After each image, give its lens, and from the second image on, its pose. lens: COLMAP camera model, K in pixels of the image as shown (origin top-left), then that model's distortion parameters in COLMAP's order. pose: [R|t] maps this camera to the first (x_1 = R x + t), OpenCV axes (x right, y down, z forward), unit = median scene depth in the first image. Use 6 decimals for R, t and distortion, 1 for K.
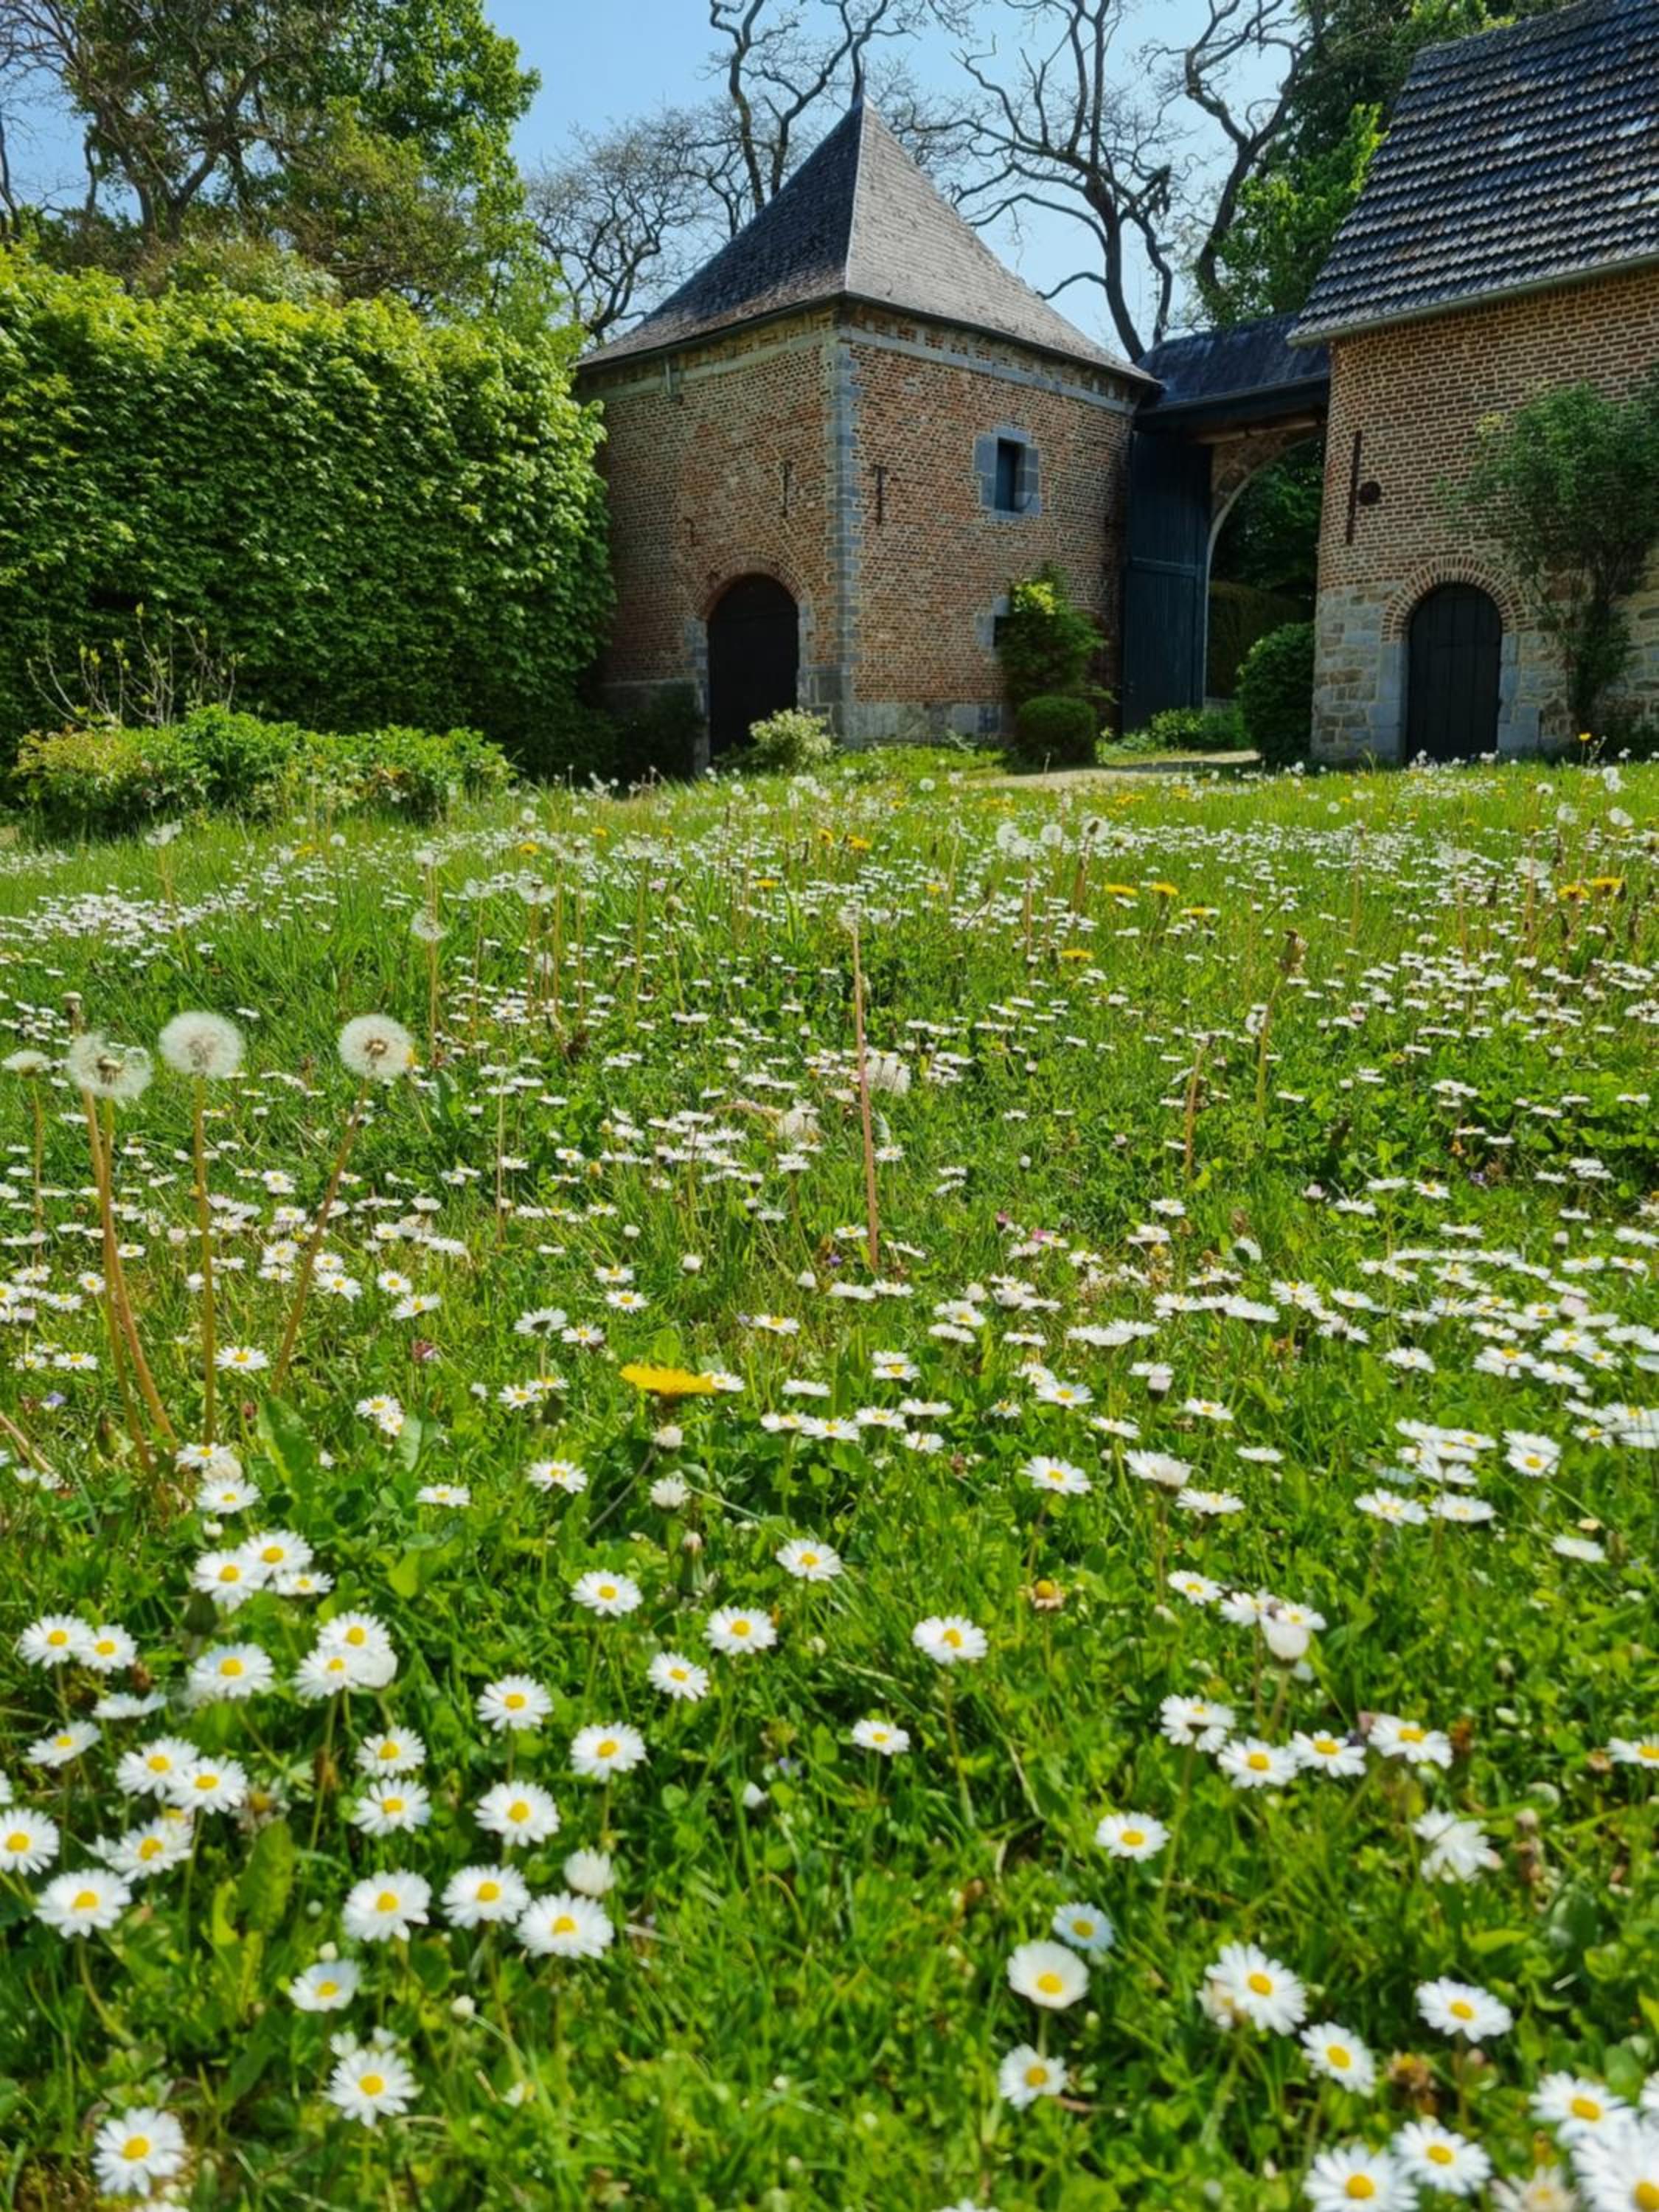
lens RADIAL K [[1536.6, 0, 829.5], [0, 1536.6, 1106.0], [0, 0, 1]] dist [0.142150, -0.134890]
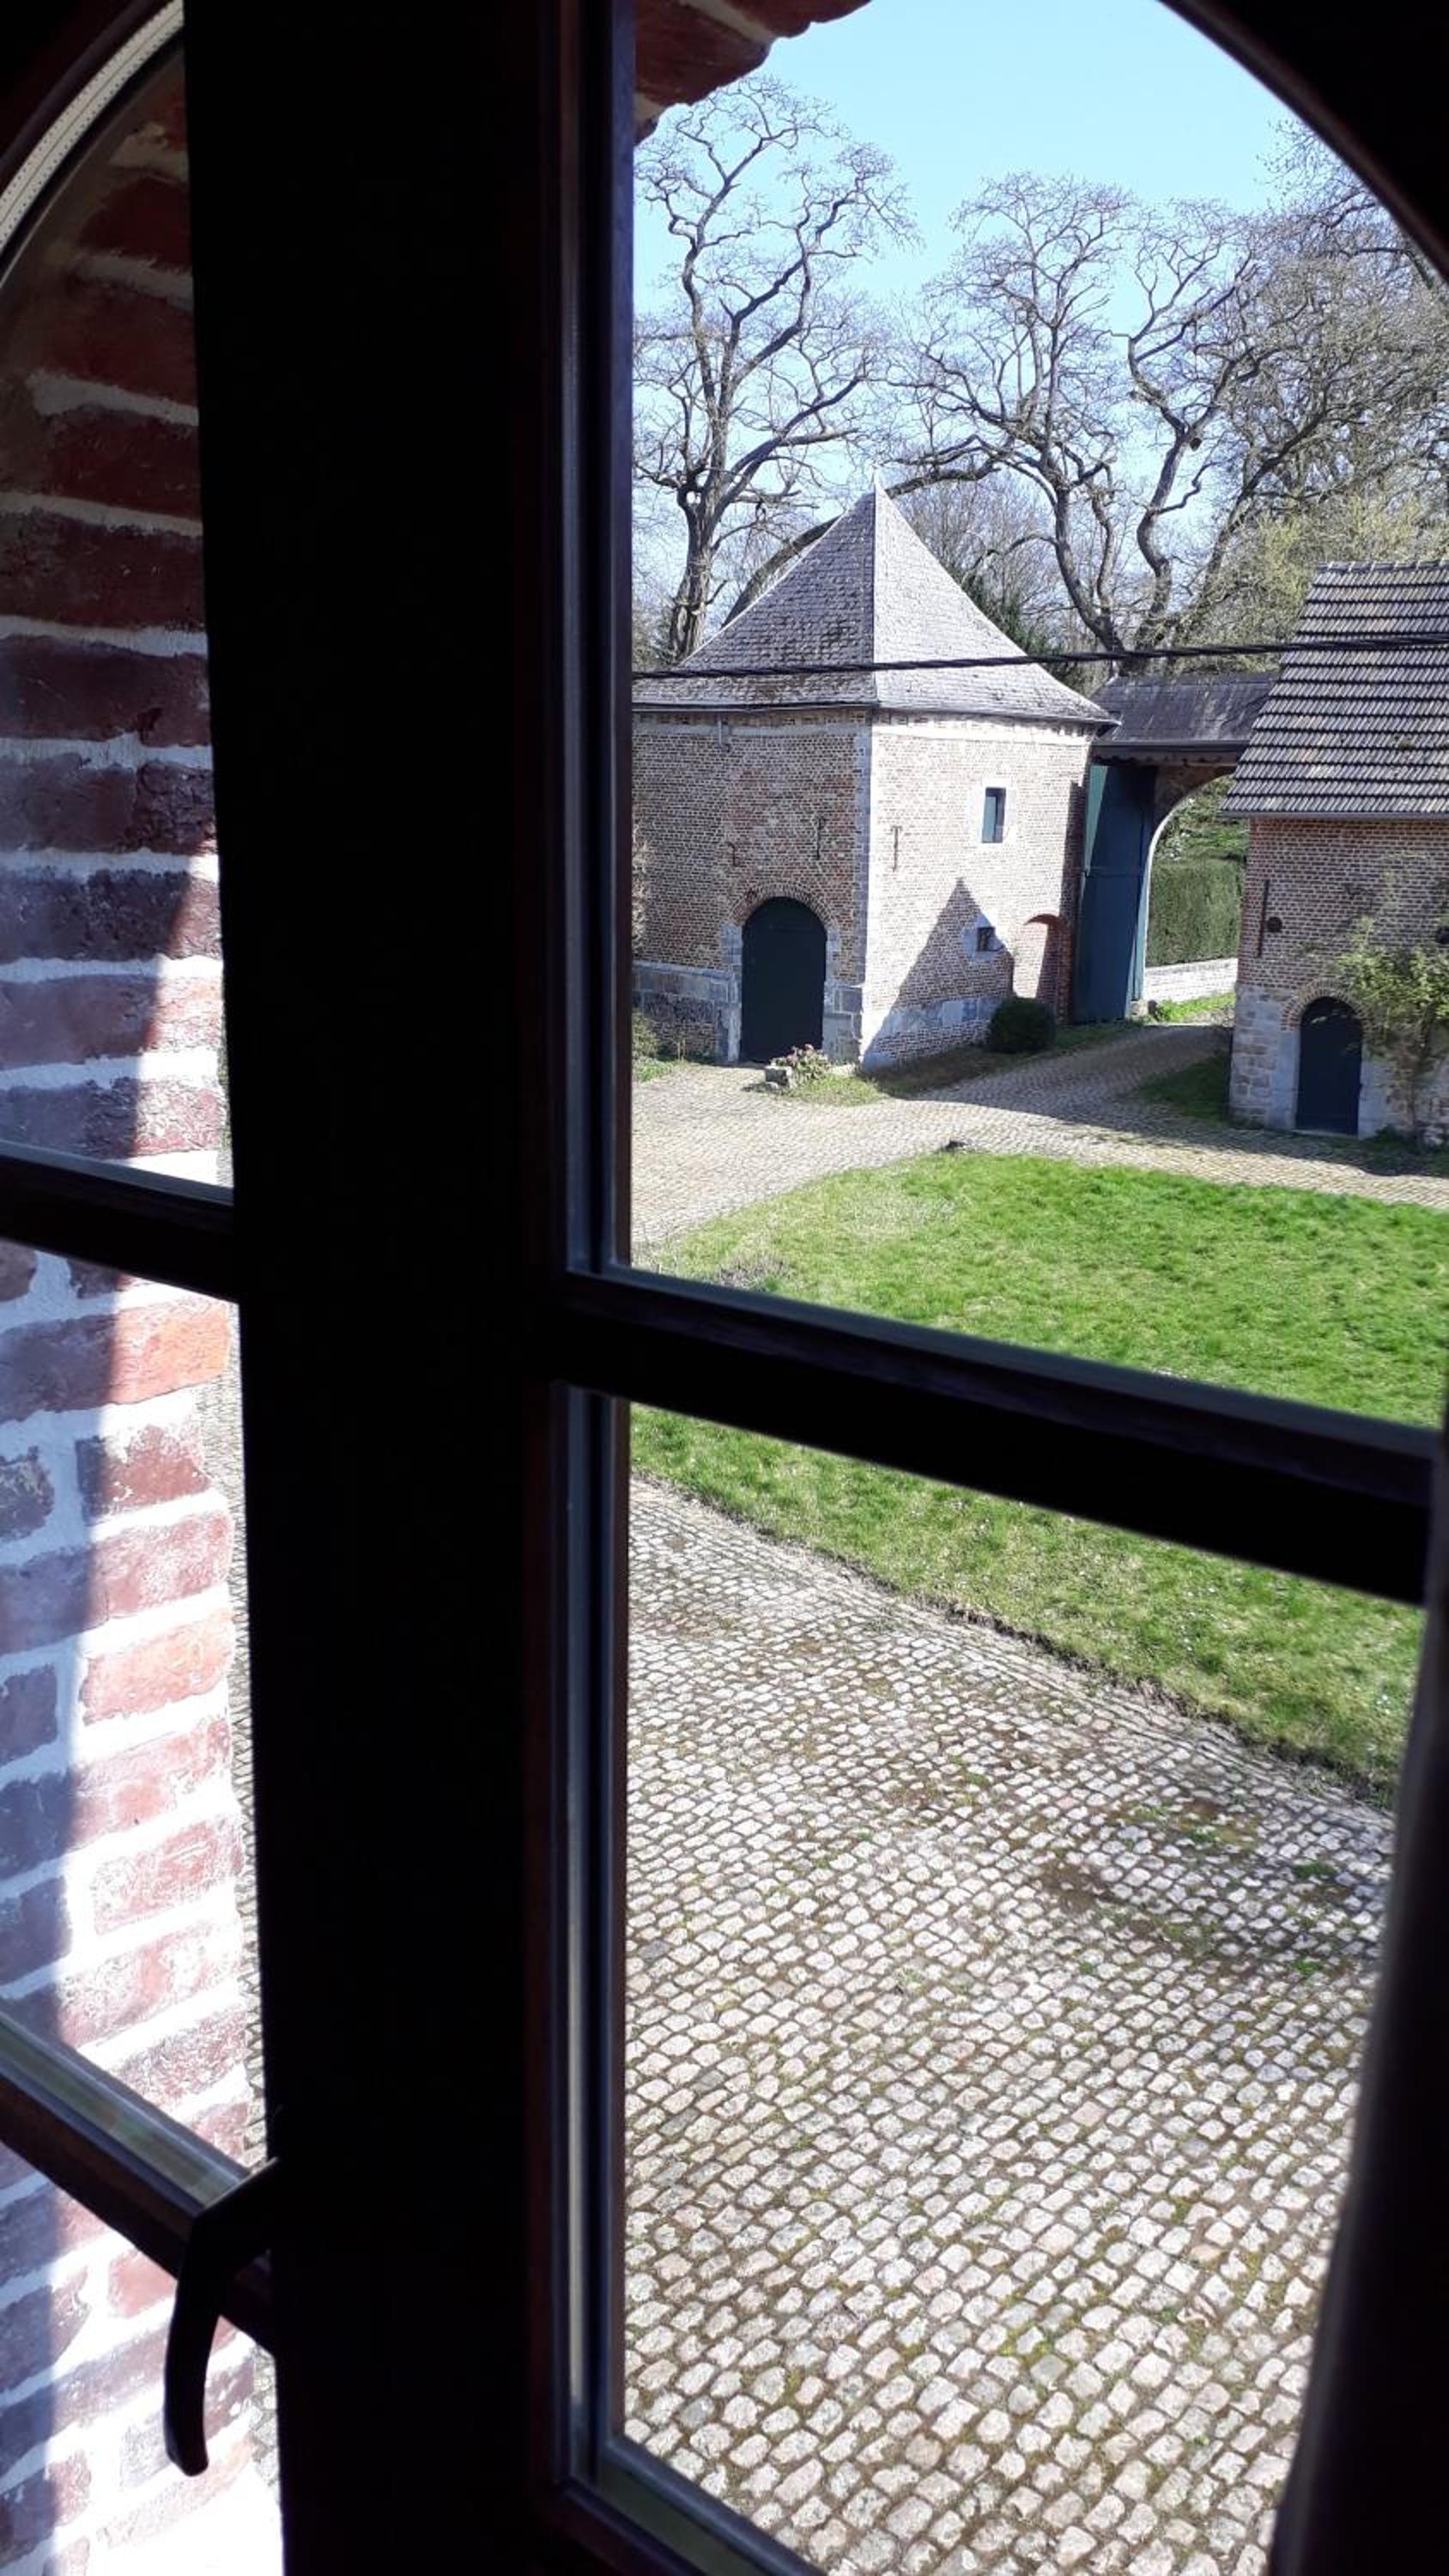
lens RADIAL K [[1907.0, 0, 724.5], [0, 1907.0, 1288.0], [0, 0, 1]] dist [0.003410, 0.000189]
pose [[0.999449, 0.002859, 0.033069, -0.095070], [-0.004434, 0.998855, 0.047631, -0.069979], [-0.032895, -0.047752, 0.998317, -0.325994]]
